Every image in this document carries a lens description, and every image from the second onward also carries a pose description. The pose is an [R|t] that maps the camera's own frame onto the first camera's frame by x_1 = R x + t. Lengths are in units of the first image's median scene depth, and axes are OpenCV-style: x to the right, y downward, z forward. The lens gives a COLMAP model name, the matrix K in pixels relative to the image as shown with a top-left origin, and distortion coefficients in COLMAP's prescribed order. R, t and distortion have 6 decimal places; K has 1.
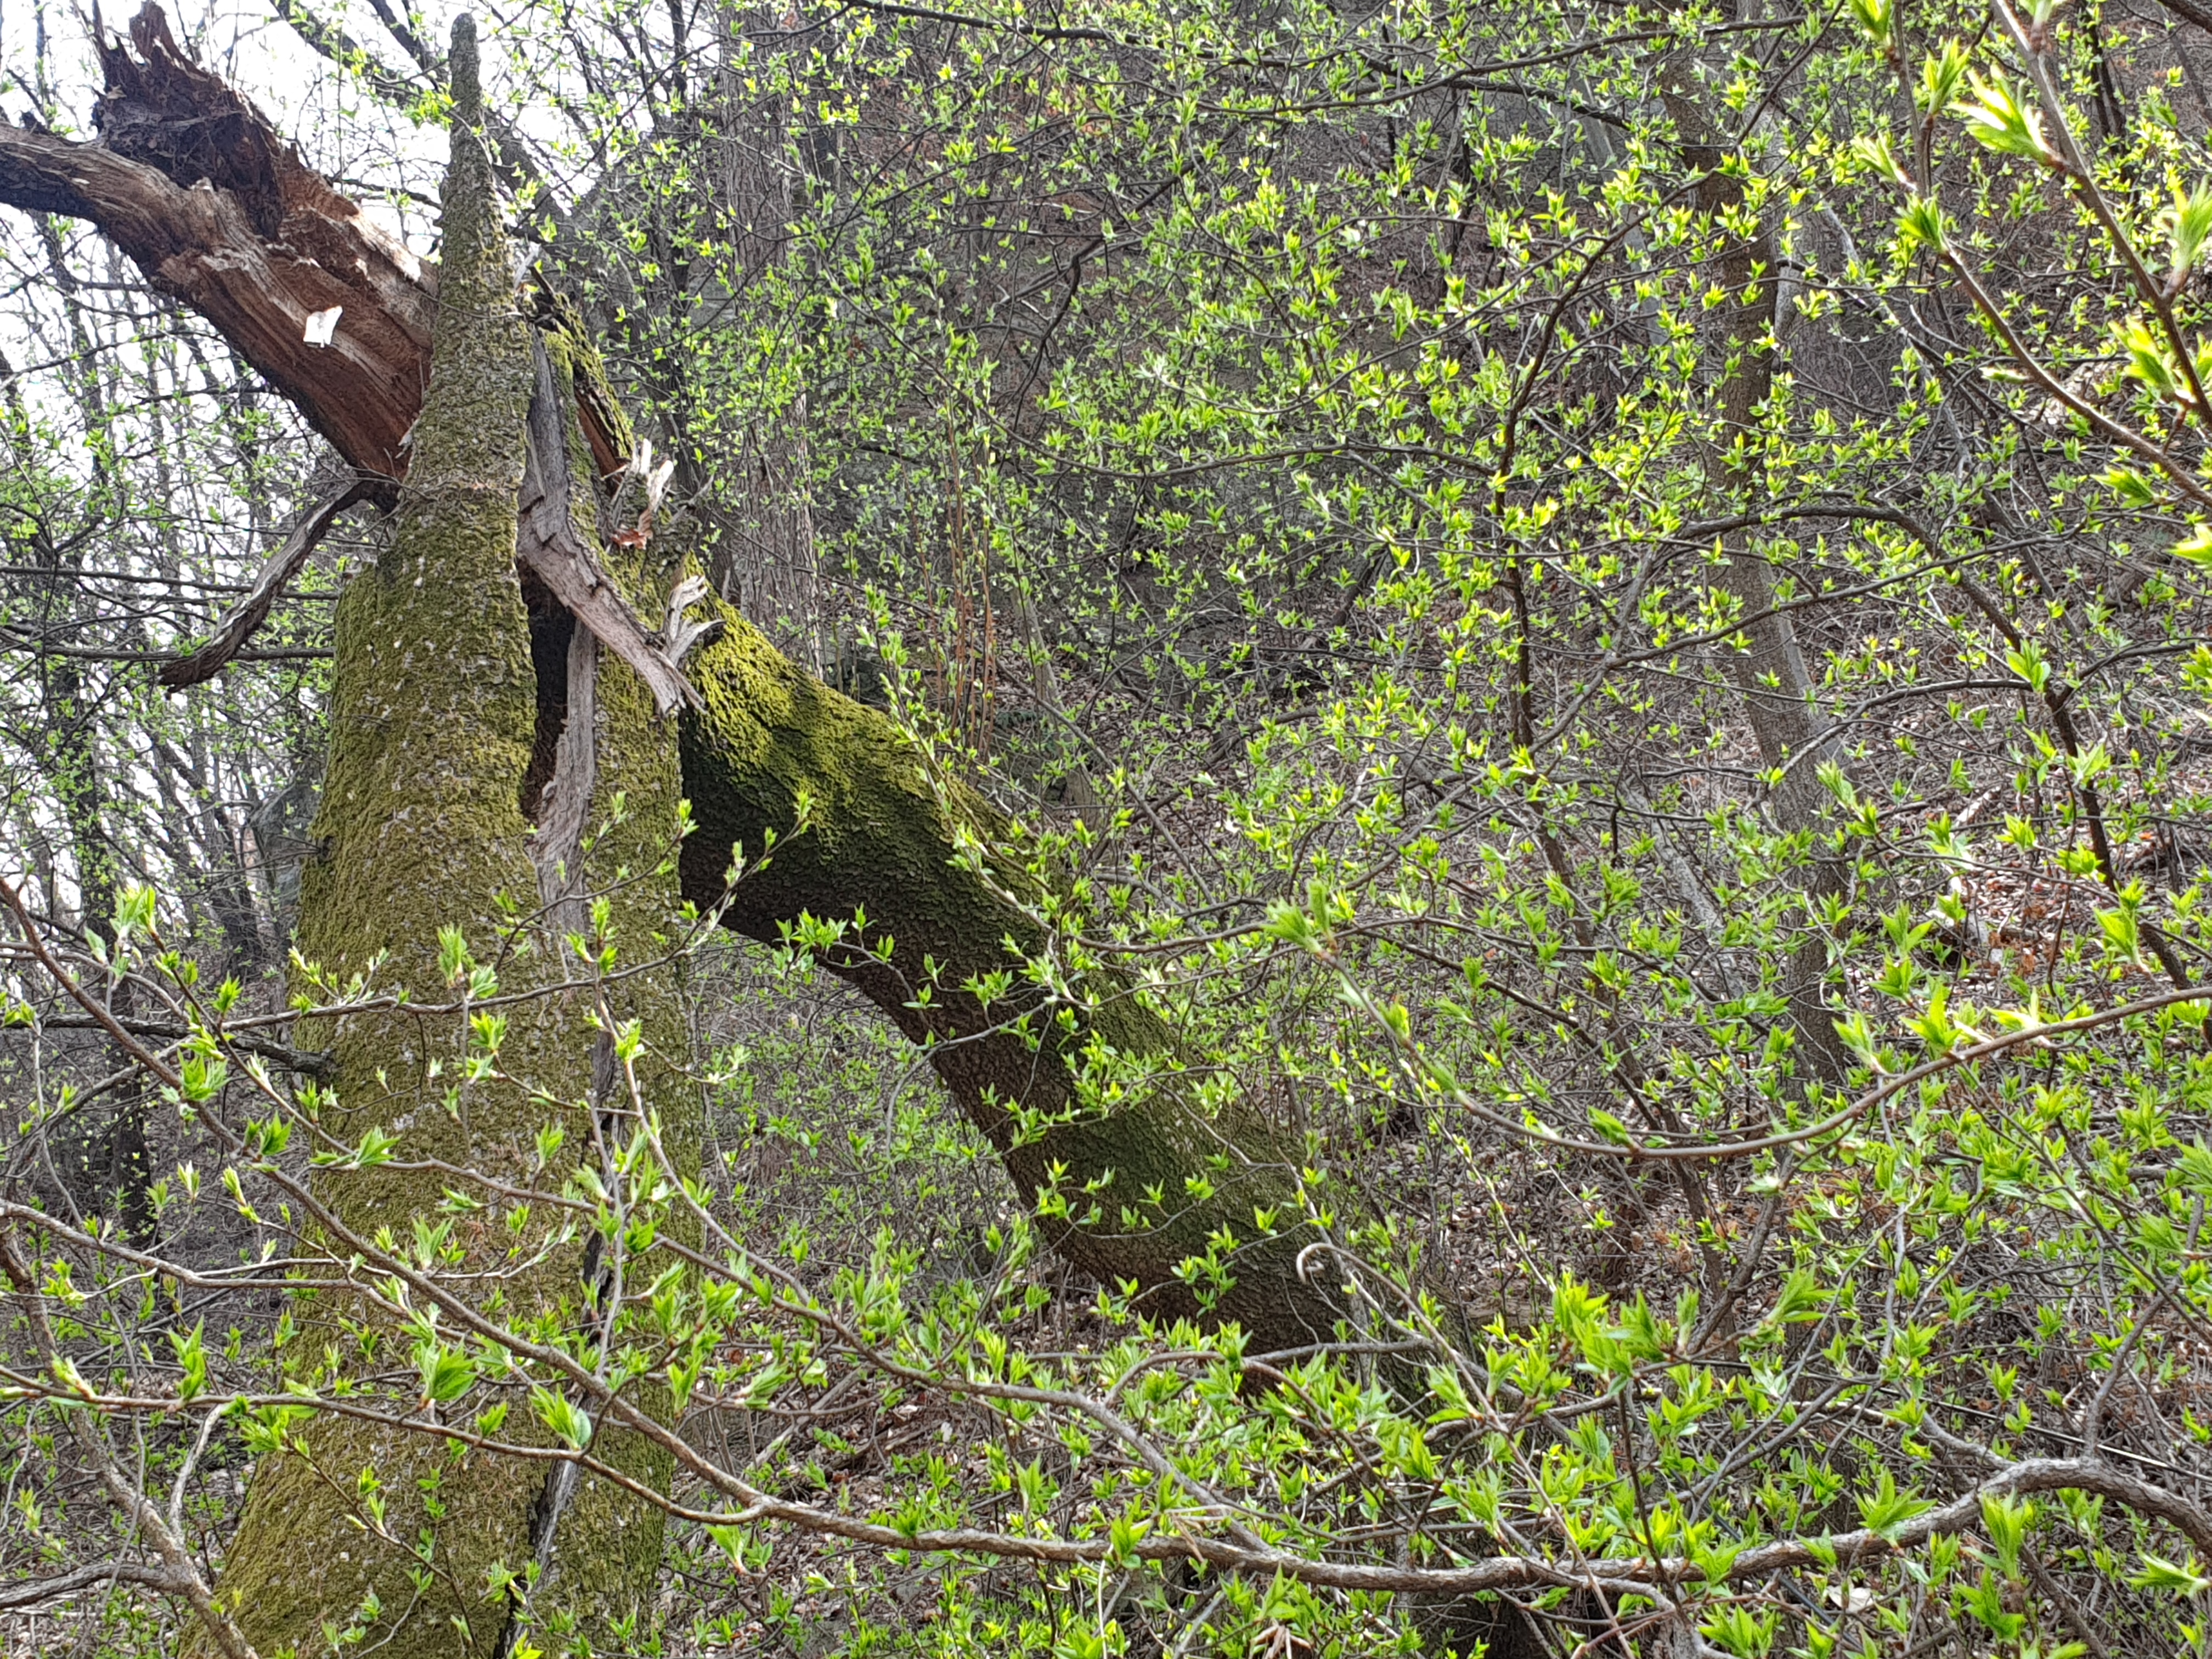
lens RADIAL K [[1696.8, 0, 1106.0], [0, 1696.8, 829.5], [0, 0, 1]] dist [-0.058871, 0.065515]
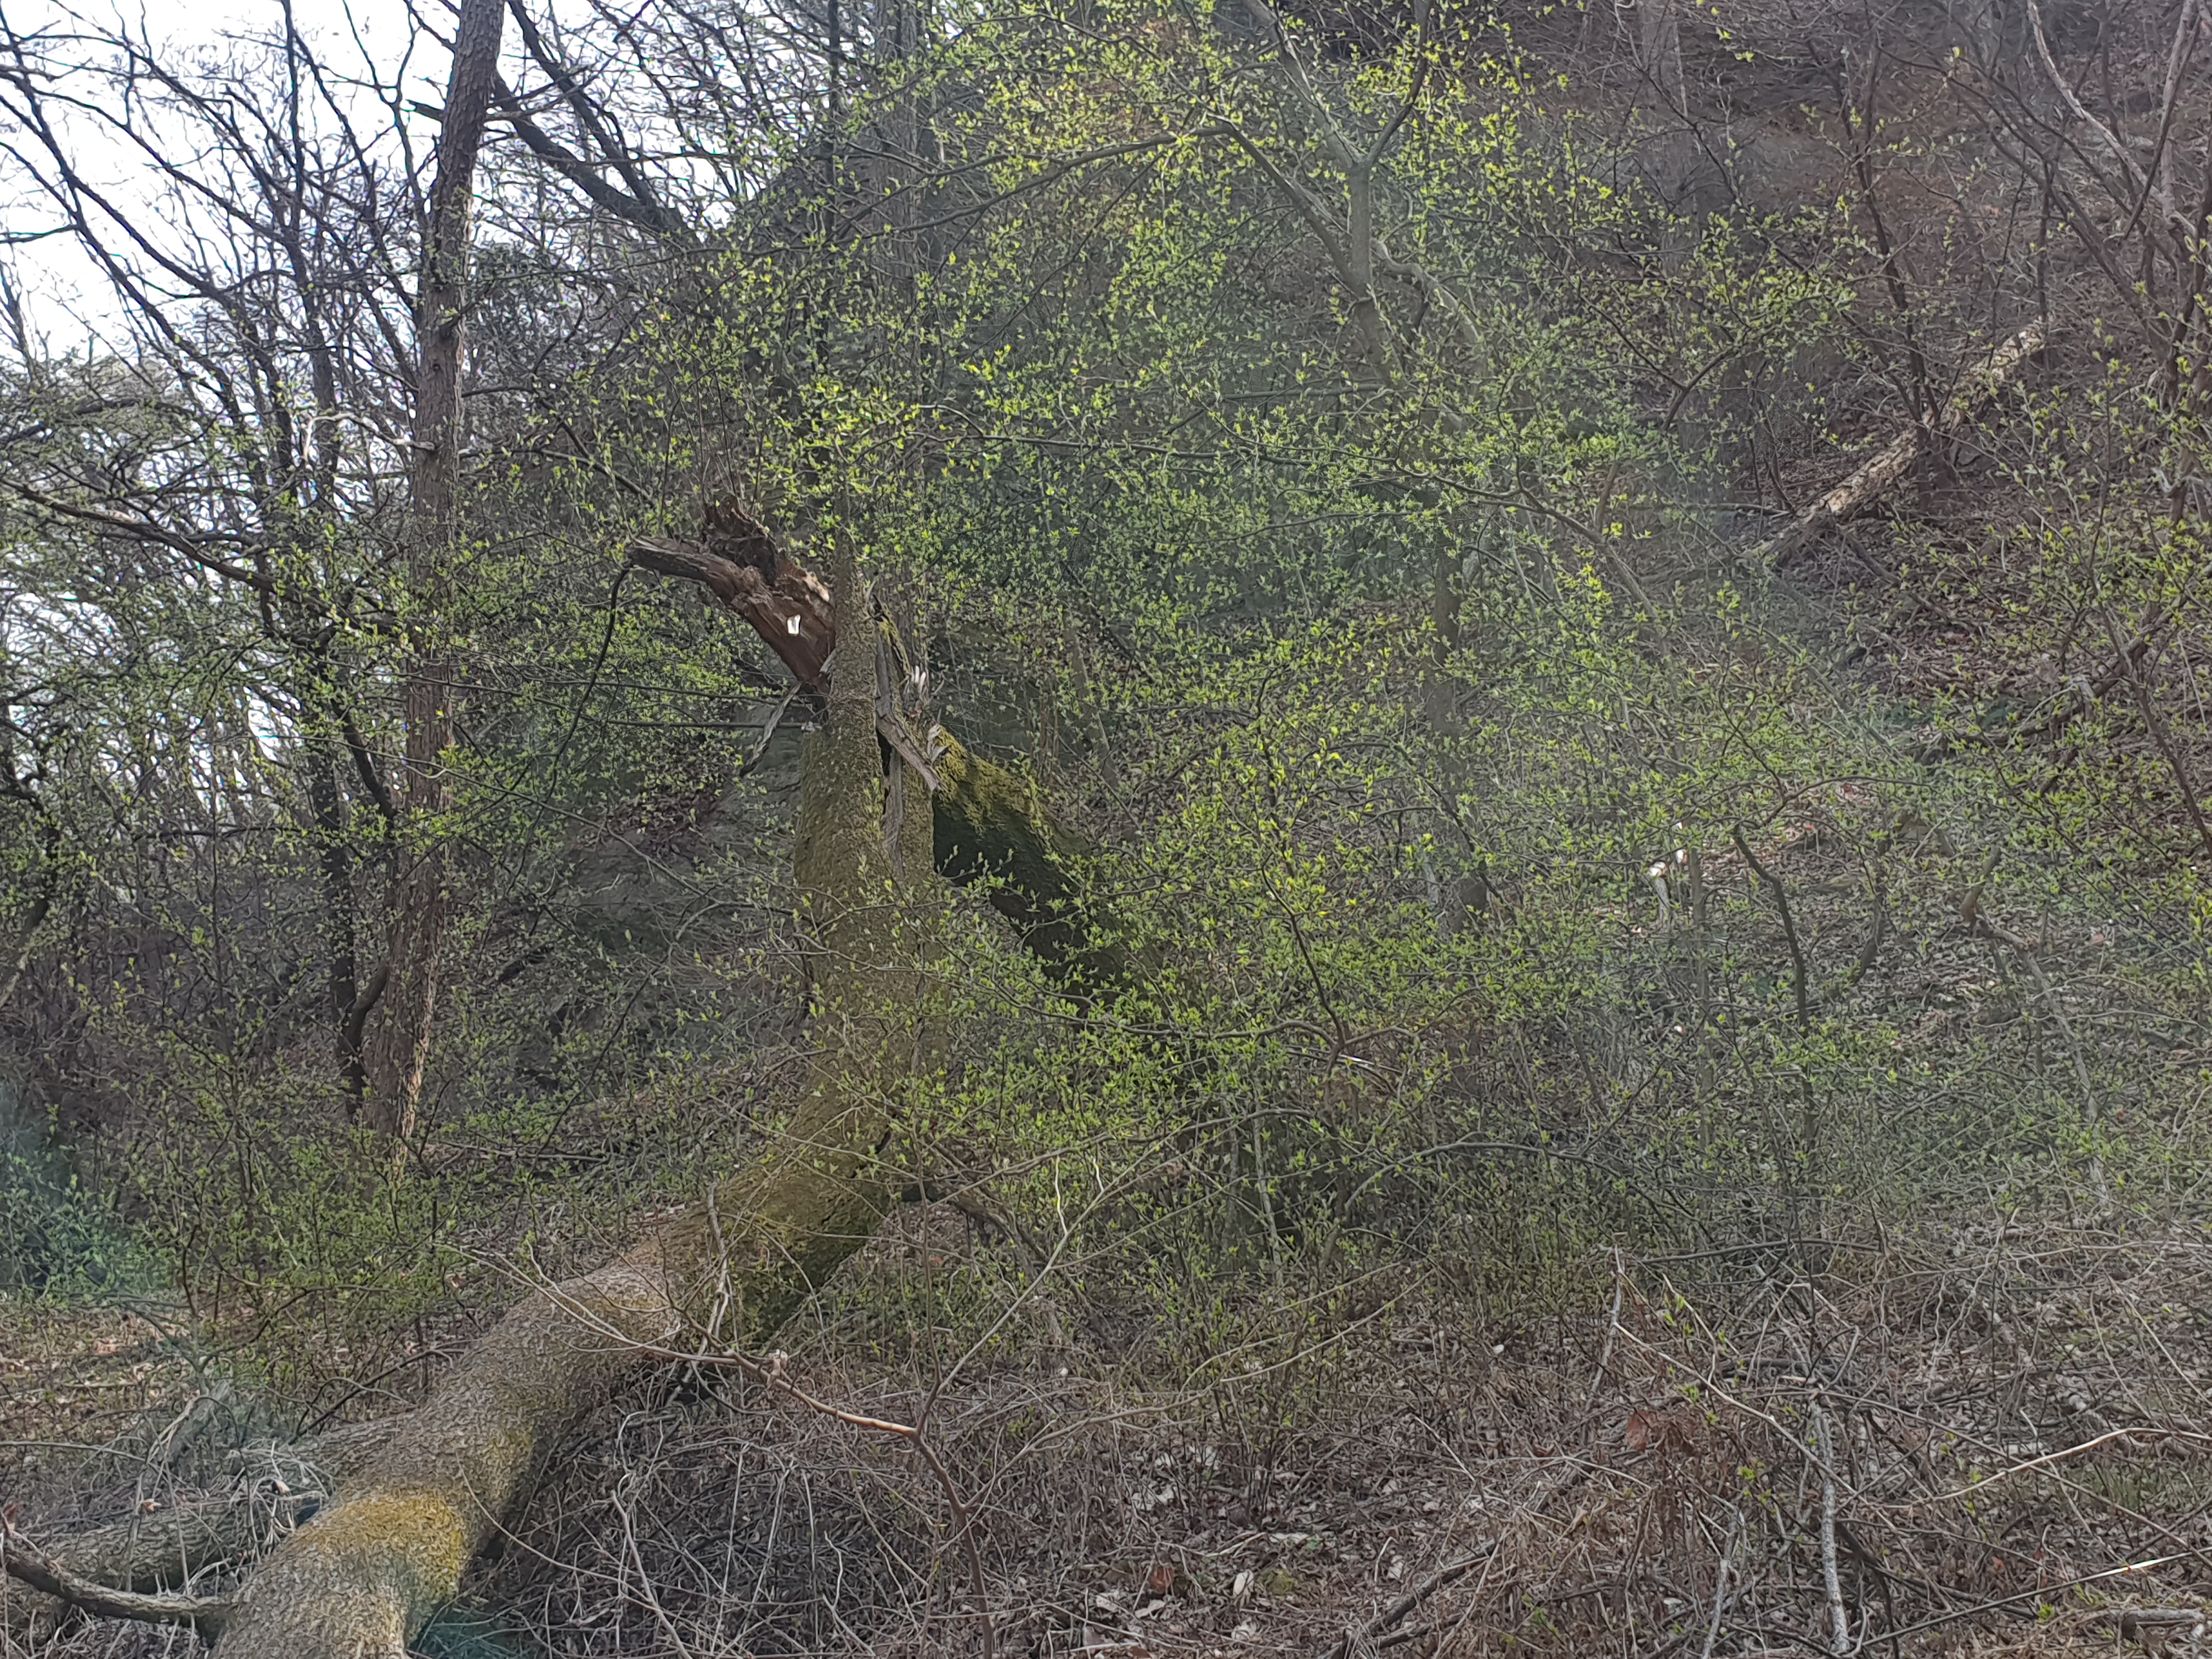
lens RADIAL K [[1696.8, 0, 1106.0], [0, 1696.8, 829.5], [0, 0, 1]] dist [-0.058871, 0.065515]
pose [[0.999043, 0.041608, -0.013467, 0.035311], [-0.040809, 0.997653, 0.054974, -0.157611], [0.015723, -0.054372, 0.998397, -1.494109]]
